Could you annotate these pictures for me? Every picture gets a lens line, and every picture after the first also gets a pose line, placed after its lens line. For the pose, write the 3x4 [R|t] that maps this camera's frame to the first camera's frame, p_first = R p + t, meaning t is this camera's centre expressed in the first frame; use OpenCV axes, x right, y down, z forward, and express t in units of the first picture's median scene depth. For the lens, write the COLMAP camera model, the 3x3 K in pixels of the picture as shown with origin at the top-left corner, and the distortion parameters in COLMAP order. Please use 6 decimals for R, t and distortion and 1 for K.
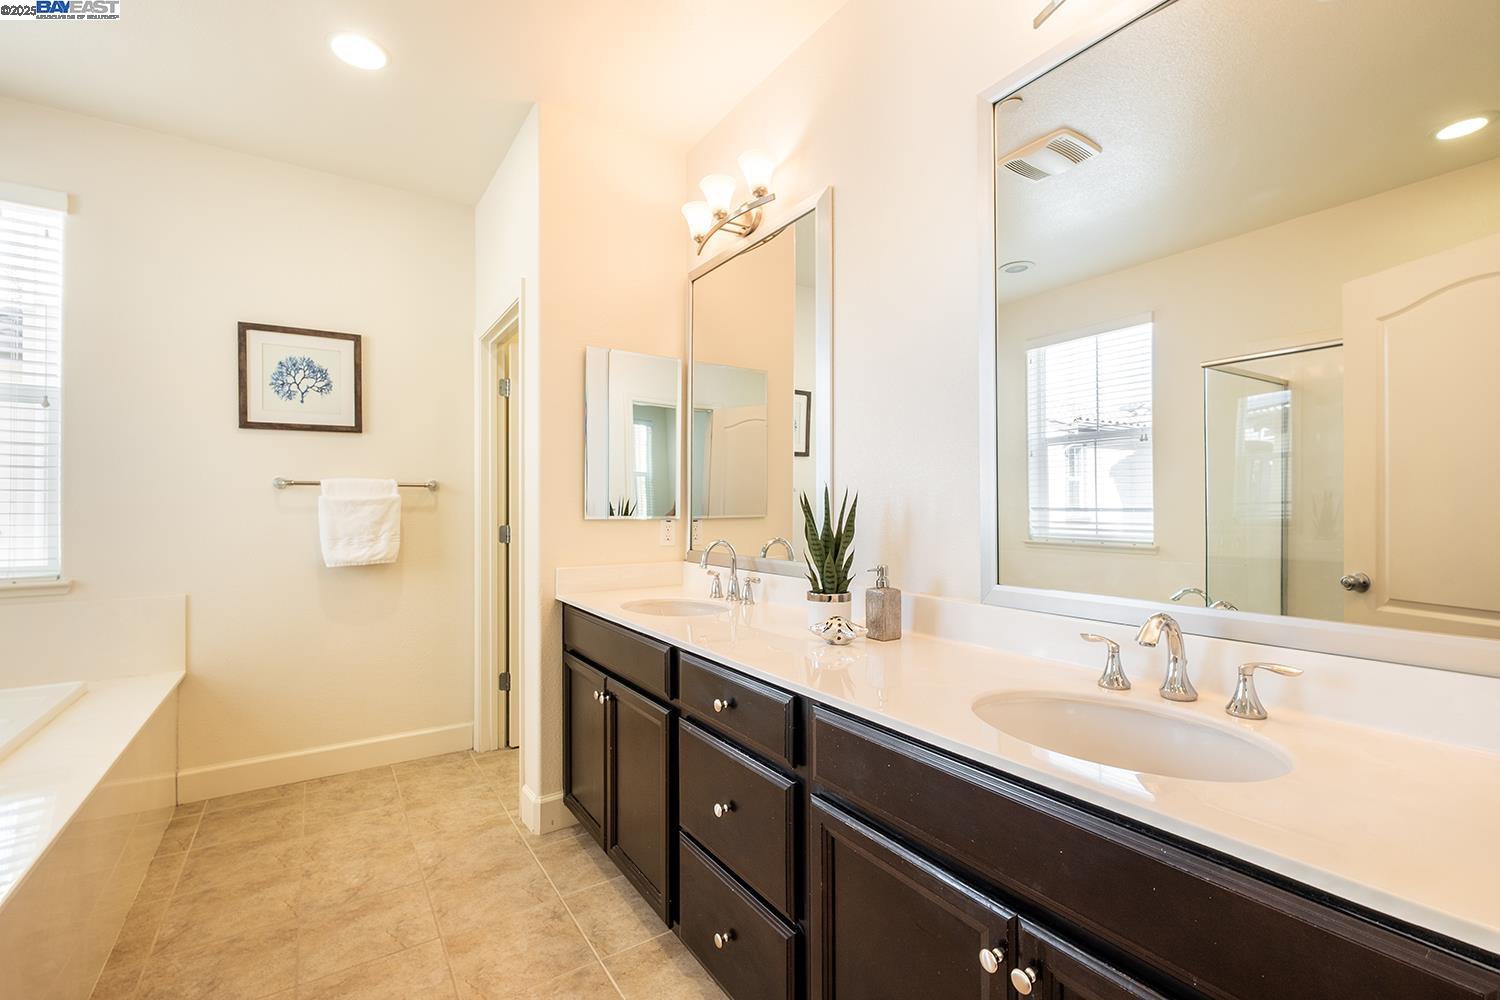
lens RADIAL K [[654.5, 0, 755.5], [0, 654.5, 503.5], [0, 0, 1]] dist [0.000566, -0.000348]
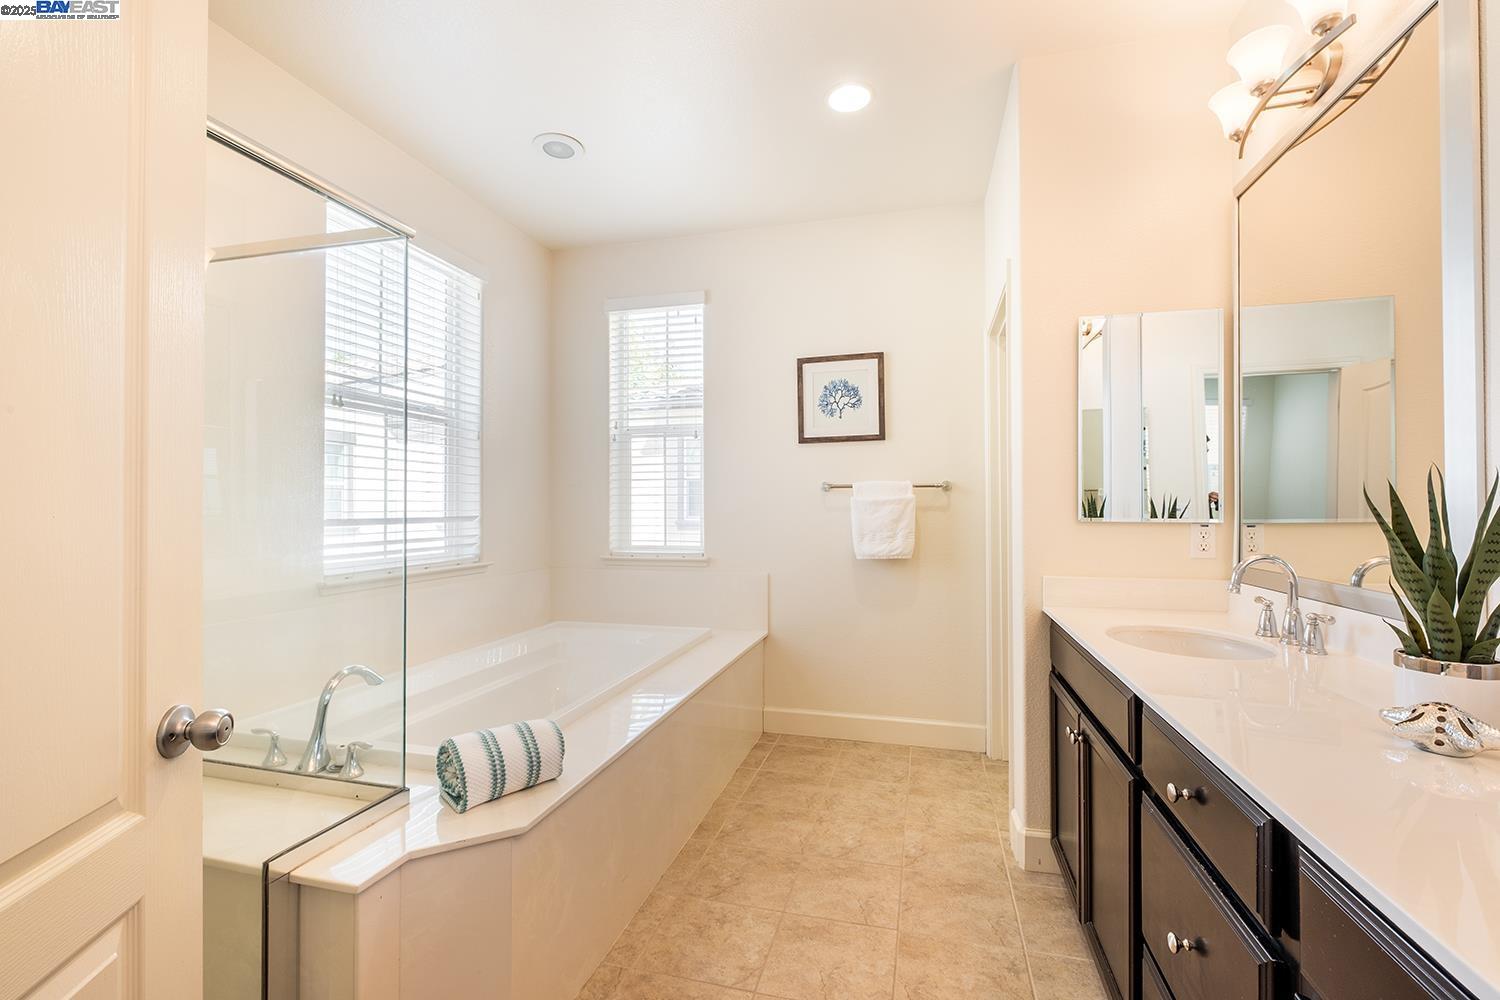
lens RADIAL K [[654.5, 0, 749.3], [0, 654.5, 502.4], [0, 0, 1]] dist [0.000566, -0.000348]
pose [[0.657144, -0.004521, -0.753751, 0.103700], [0.004590, 0.999987, -0.001996, -0.000651], [0.753751, -0.002148, 0.657157, 0.120274]]
